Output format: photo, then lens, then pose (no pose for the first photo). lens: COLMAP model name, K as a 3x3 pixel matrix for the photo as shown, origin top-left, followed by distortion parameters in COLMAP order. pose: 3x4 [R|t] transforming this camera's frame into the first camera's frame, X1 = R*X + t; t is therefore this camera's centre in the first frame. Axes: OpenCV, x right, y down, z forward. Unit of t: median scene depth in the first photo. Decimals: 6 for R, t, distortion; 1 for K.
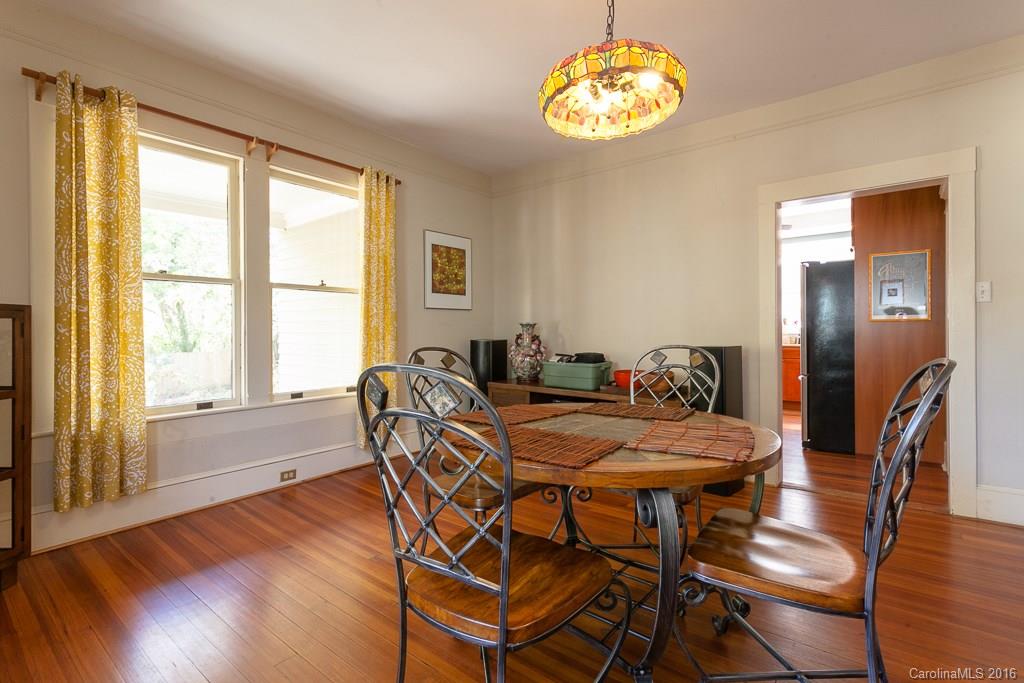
lens RADIAL K [[489.6, 0, 512.0], [0, 489.6, 341.5], [0, 0, 1]] dist [0.000315, 0.000546]
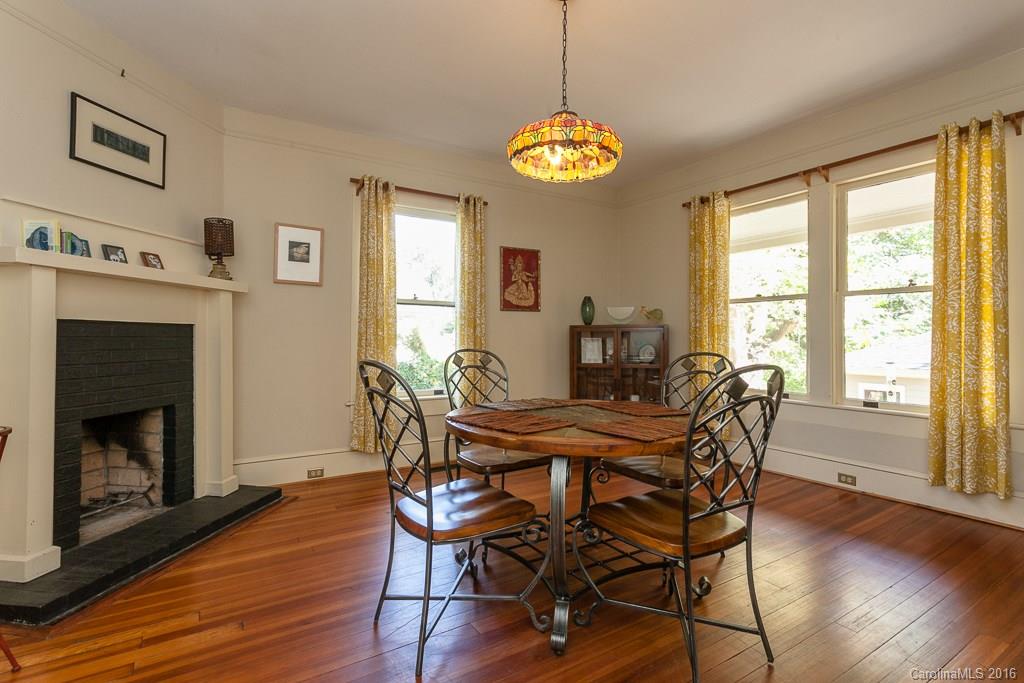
lens RADIAL K [[485.7, 0, 510.9], [0, 485.7, 333.0], [0, 0, 1]] dist [0.001017, 0.000715]
pose [[-0.326618, 0.007582, -0.945126, 0.736748], [-0.008544, 0.999903, 0.010974, -0.036866], [0.945118, 0.011659, -0.326522, 0.675729]]
